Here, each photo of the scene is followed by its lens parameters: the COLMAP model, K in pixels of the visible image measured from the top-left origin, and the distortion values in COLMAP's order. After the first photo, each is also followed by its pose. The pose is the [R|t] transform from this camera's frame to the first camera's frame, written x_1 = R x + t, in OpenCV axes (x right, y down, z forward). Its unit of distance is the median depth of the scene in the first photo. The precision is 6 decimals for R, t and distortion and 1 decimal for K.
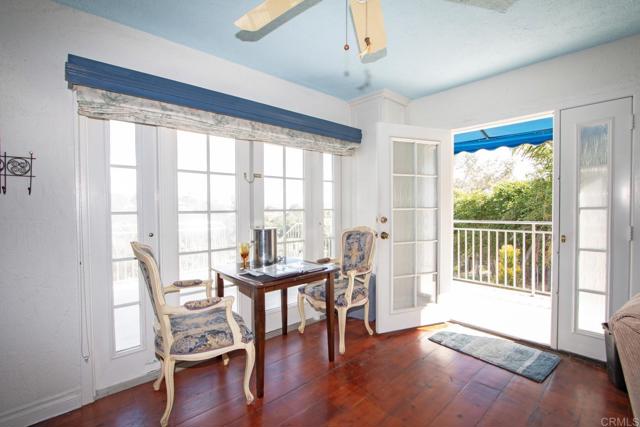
lens RADIAL K [[296.4, 0, 320.0], [0, 296.4, 213.5], [0, 0, 1]] dist [-0.011070, -0.000243]
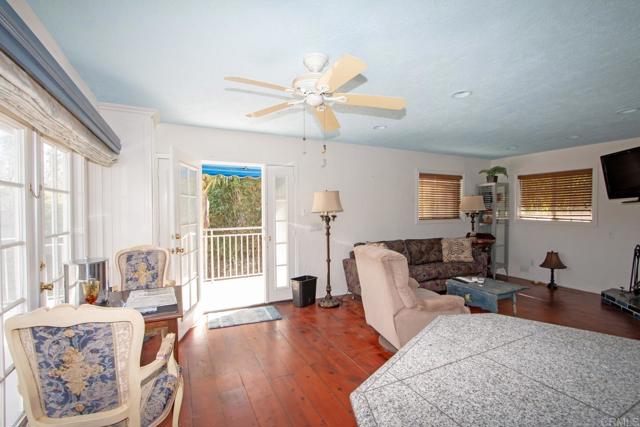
lens RADIAL K [[296.4, 0, 320.0], [0, 296.4, 213.5], [0, 0, 1]] dist [-0.011070, -0.000243]
pose [[0.276099, -0.010231, 0.961075, -0.676767], [0.022295, 0.999742, 0.004238, -0.056006], [-0.960871, 0.020257, 0.276256, 0.188749]]
